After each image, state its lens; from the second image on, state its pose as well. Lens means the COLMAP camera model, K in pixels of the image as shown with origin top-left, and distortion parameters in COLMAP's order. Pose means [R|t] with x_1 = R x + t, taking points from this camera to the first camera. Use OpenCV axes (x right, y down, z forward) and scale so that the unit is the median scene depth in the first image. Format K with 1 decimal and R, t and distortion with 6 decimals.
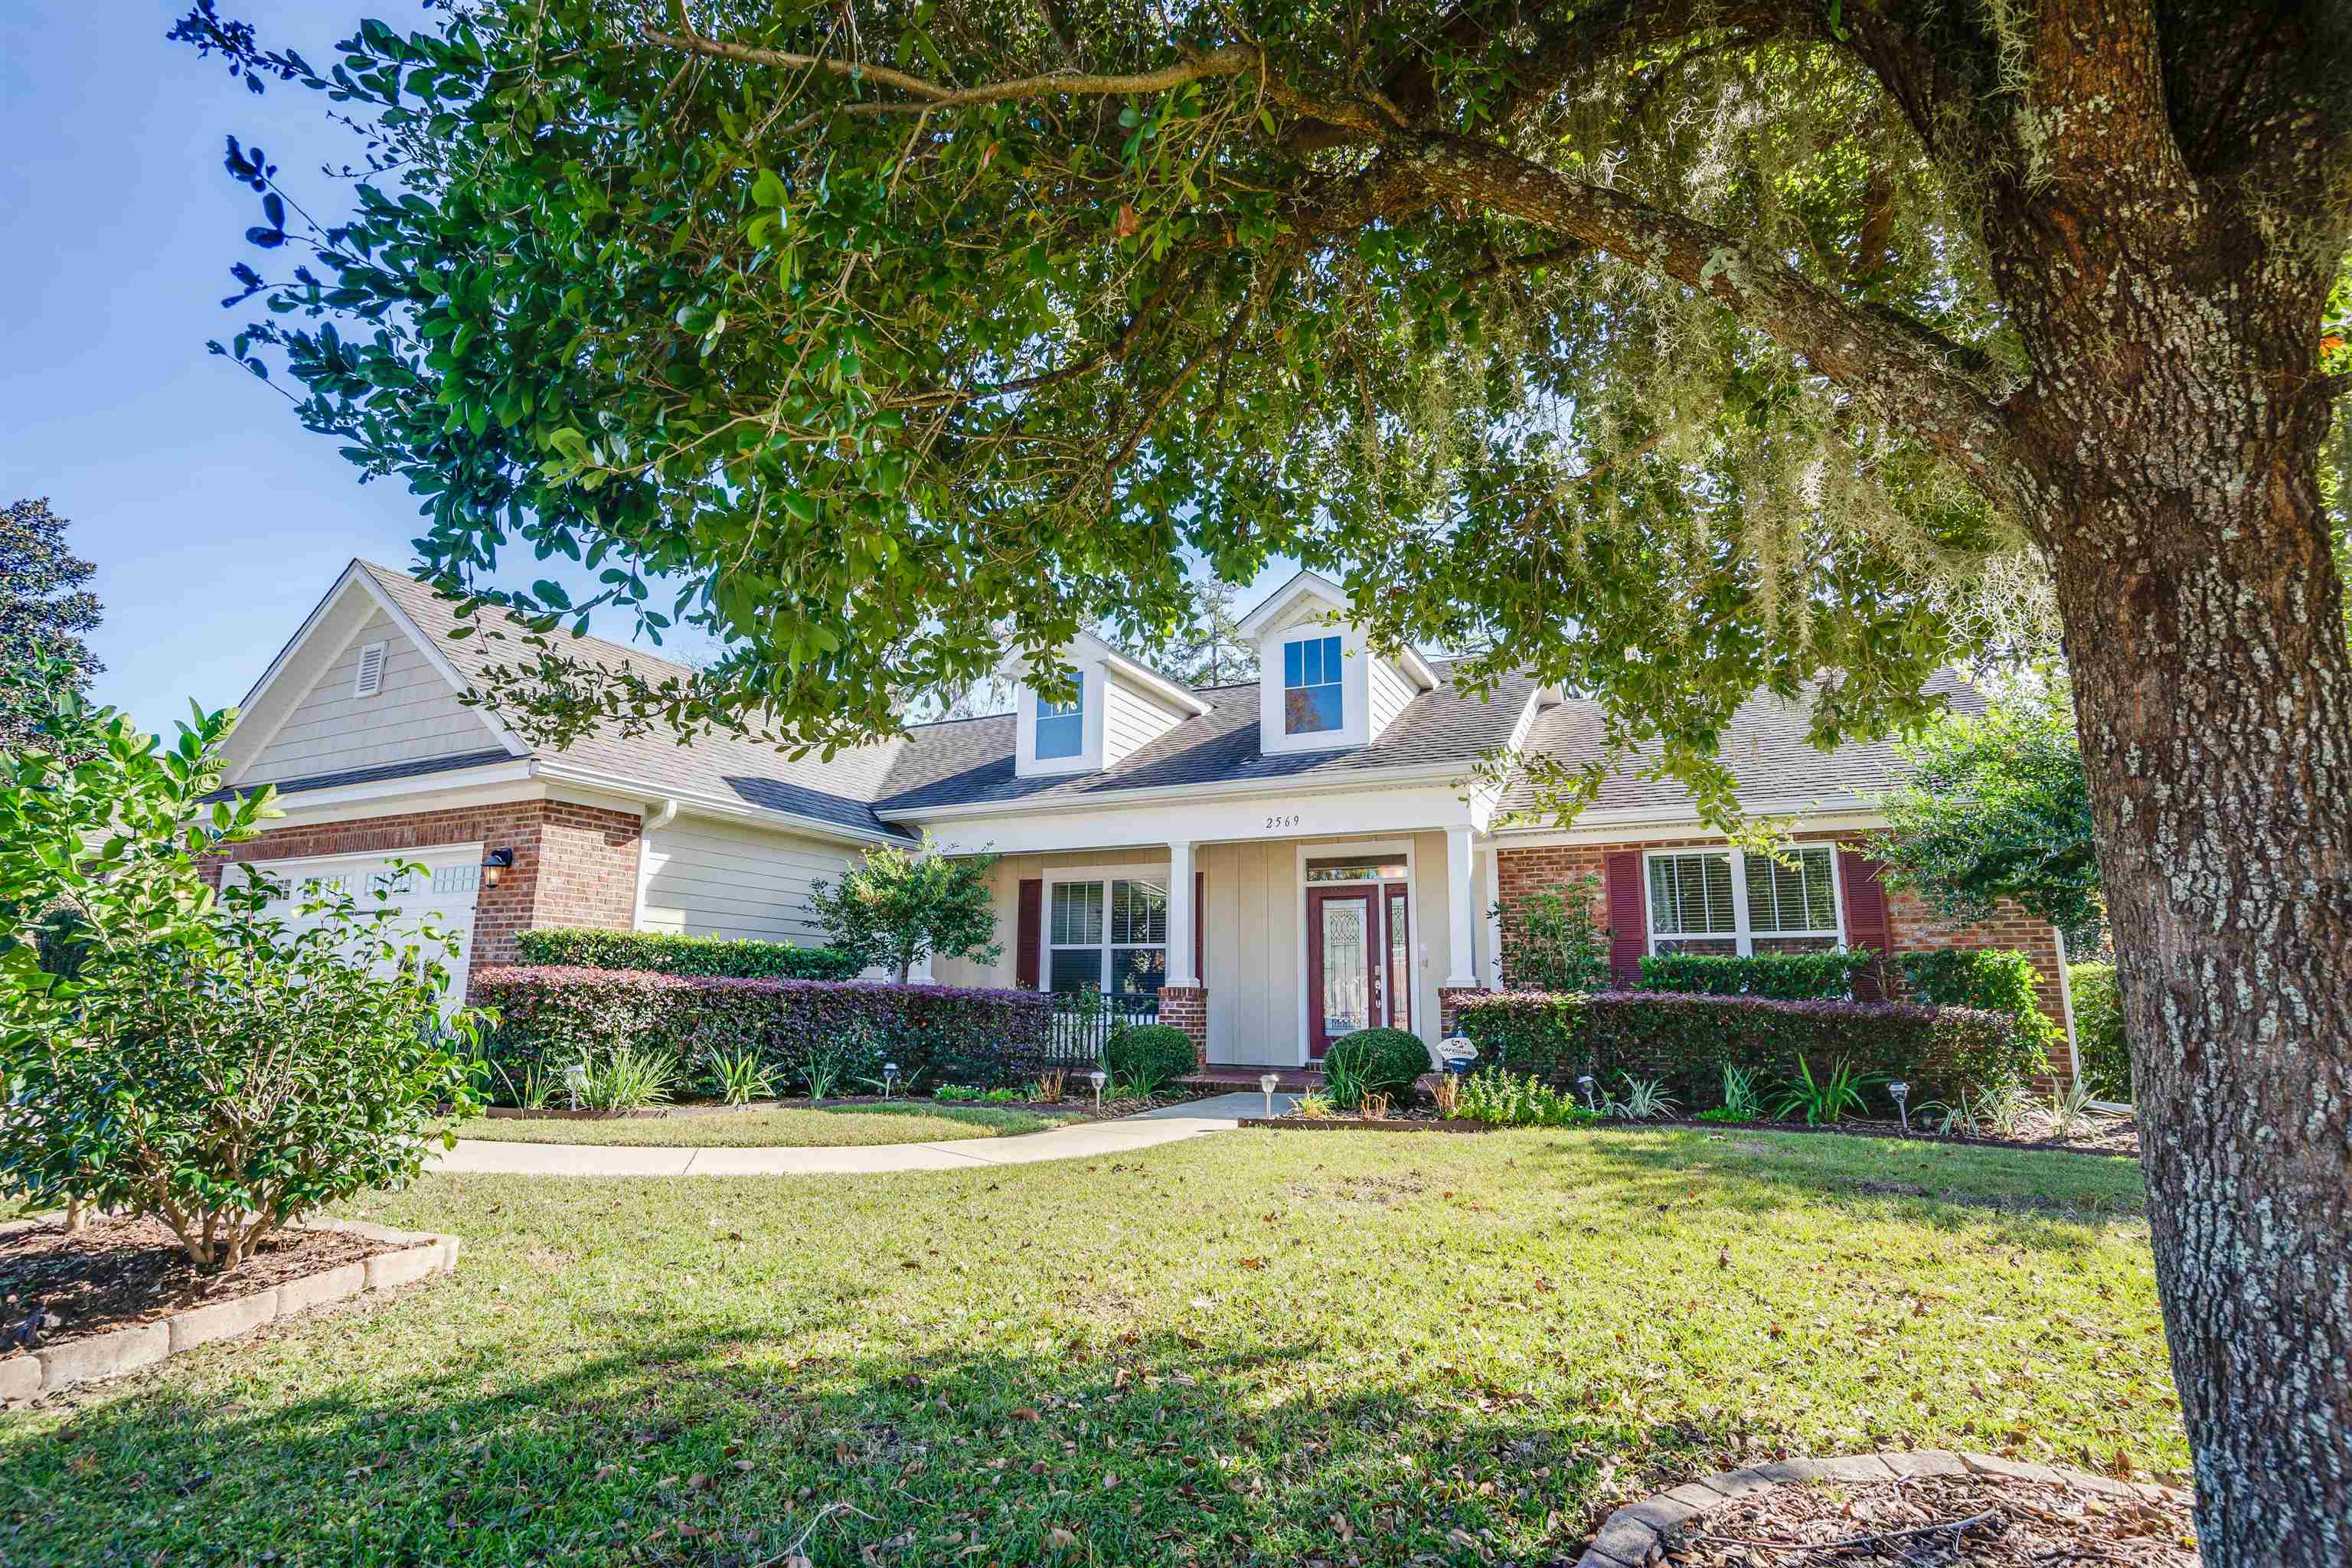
lens RADIAL K [[1136.5, 0, 1138.4], [0, 1136.5, 776.9], [0, 0, 1]] dist [-0.031731, 0.000860]
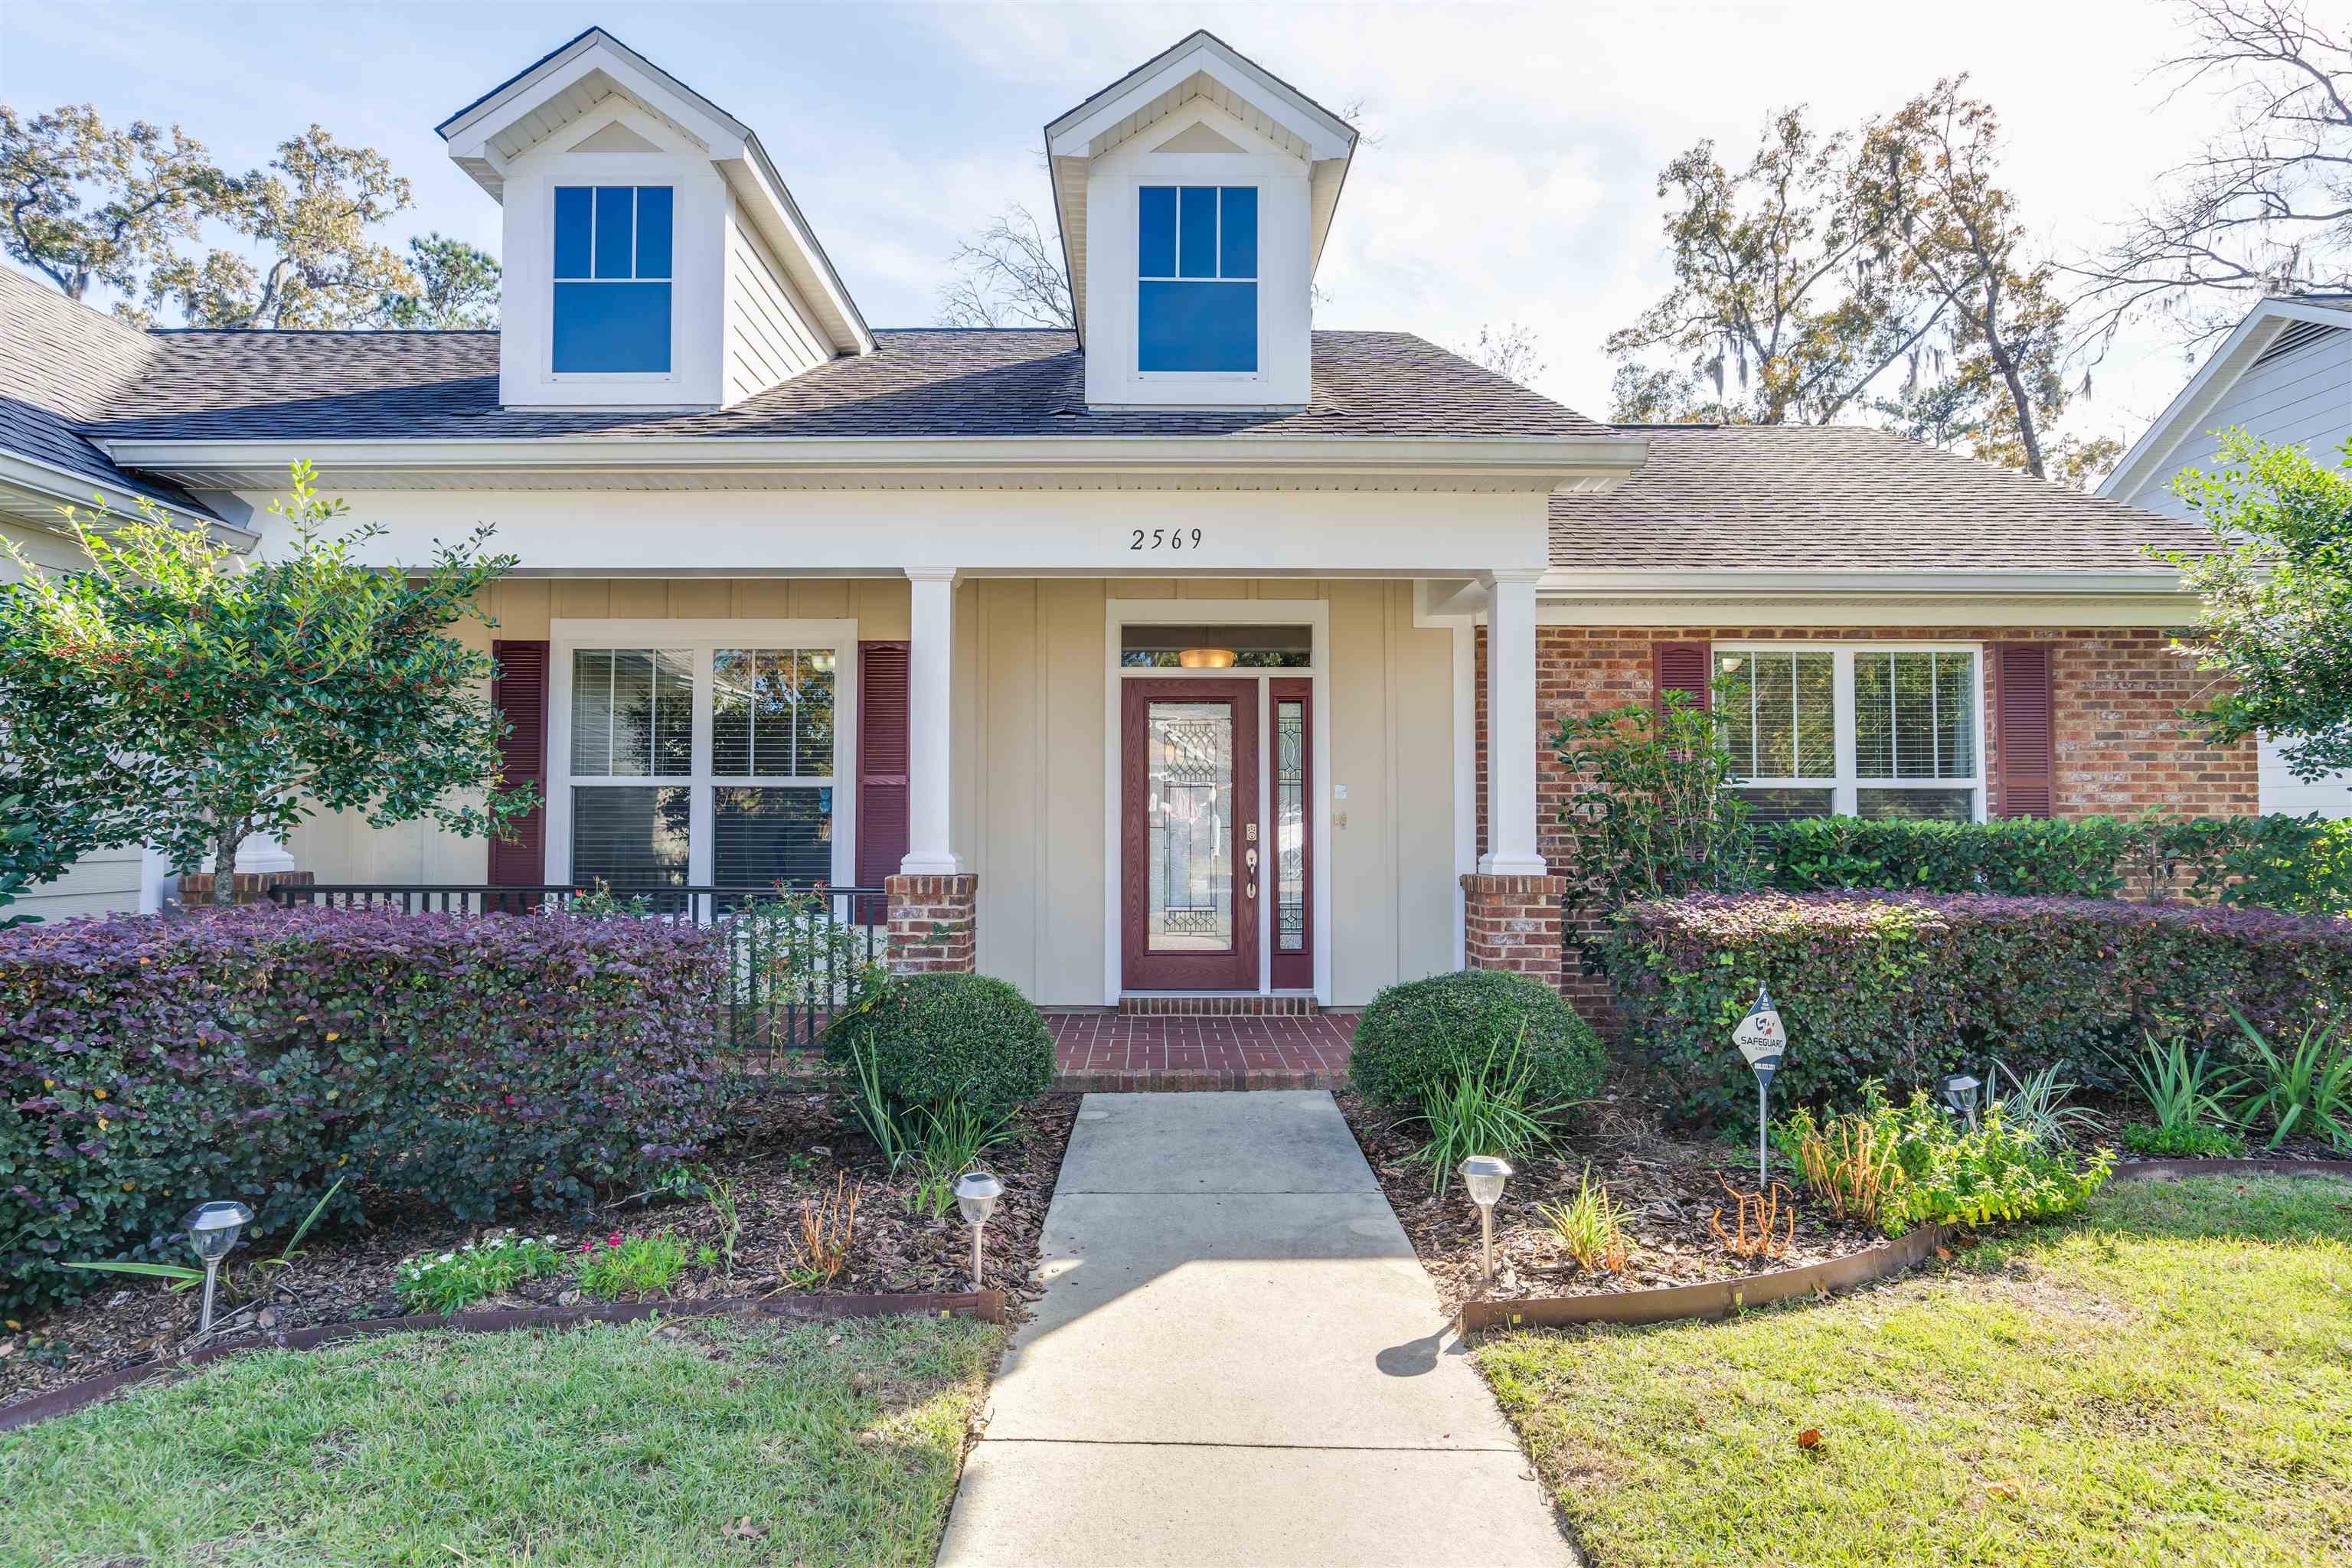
lens RADIAL K [[1267.1, 0, 1147.6], [0, 1267.1, 782.4], [0, 0, 1]] dist [-0.067483, 0.077882]
pose [[0.890711, 0.006456, 0.454524, -0.117173], [-0.080913, 0.986183, 0.144554, 0.060481], [-0.447311, -0.165533, 0.878926, 0.479913]]
